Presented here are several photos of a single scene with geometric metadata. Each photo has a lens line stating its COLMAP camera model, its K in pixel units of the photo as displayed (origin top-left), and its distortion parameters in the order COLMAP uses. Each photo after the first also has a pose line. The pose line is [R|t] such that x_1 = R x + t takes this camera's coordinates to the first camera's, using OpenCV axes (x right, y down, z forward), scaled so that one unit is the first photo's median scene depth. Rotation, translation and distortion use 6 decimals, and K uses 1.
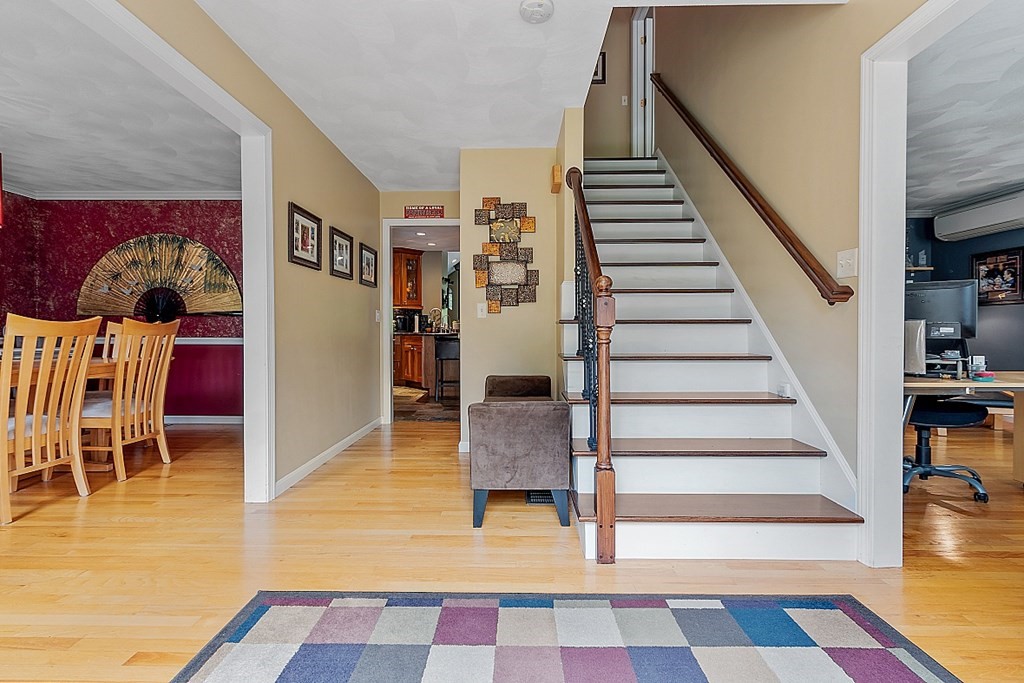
lens RADIAL K [[446.6, 0, 507.3], [0, 446.6, 340.2], [0, 0, 1]] dist [0.001155, -0.000017]
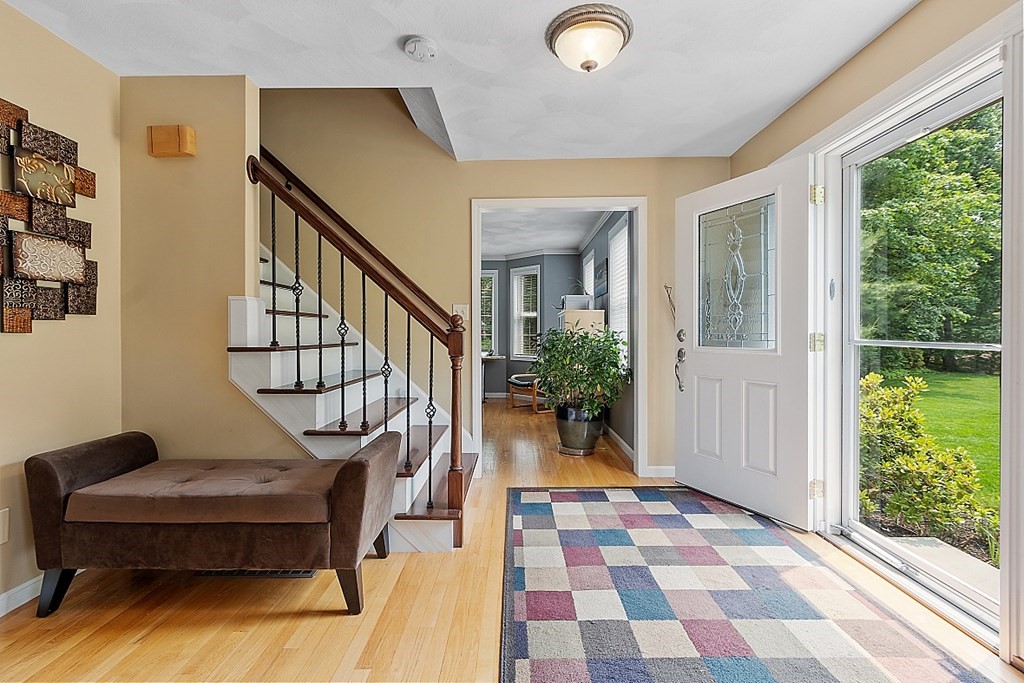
lens RADIAL K [[446.6, 0, 507.8], [0, 446.6, 334.0], [0, 0, 1]] dist [0.001155, -0.000017]
pose [[-0.000964, -0.005595, 0.999984, -0.543960], [0.014979, 0.999872, 0.005609, -0.054023], [-0.999887, 0.014984, -0.000880, 0.446532]]
